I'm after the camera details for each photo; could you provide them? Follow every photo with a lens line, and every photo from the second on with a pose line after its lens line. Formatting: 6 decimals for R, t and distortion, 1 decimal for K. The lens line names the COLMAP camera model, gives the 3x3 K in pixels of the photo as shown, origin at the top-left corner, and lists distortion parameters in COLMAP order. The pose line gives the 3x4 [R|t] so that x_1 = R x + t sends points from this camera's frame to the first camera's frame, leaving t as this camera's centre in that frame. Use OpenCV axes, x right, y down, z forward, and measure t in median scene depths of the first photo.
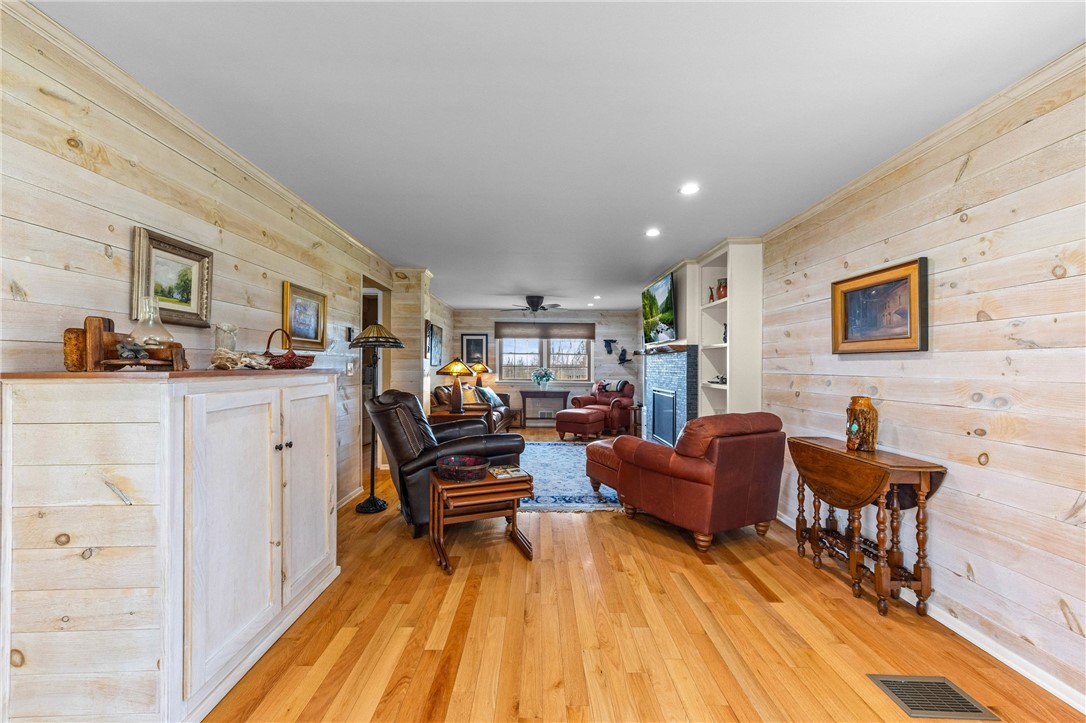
lens RADIAL K [[430.6, 0, 545.8], [0, 430.6, 363.4], [0, 0, 1]] dist [0.001716, 0.000371]
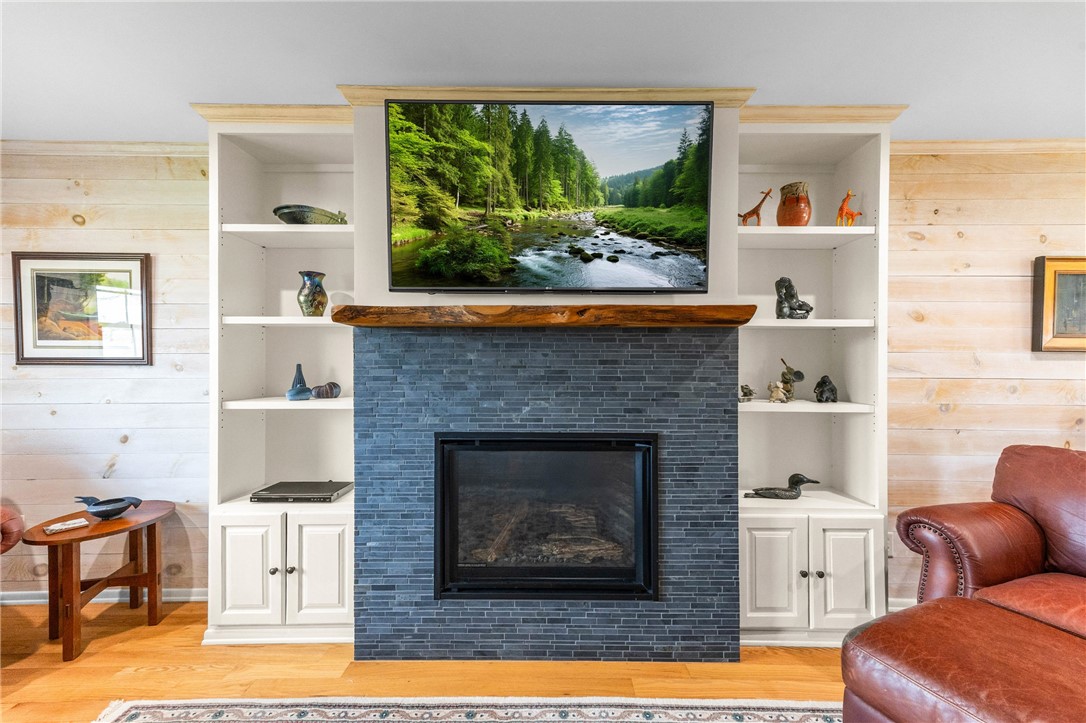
lens RADIAL K [[445.7, 0, 555.5], [0, 445.7, 375.8], [0, 0, 1]] dist [-0.000529, 0.000142]
pose [[0.034855, 0.005949, 0.999375, -0.126329], [-0.011029, 0.999924, -0.005567, 0.031644], [-0.999332, -0.010828, 0.034918, 1.578904]]
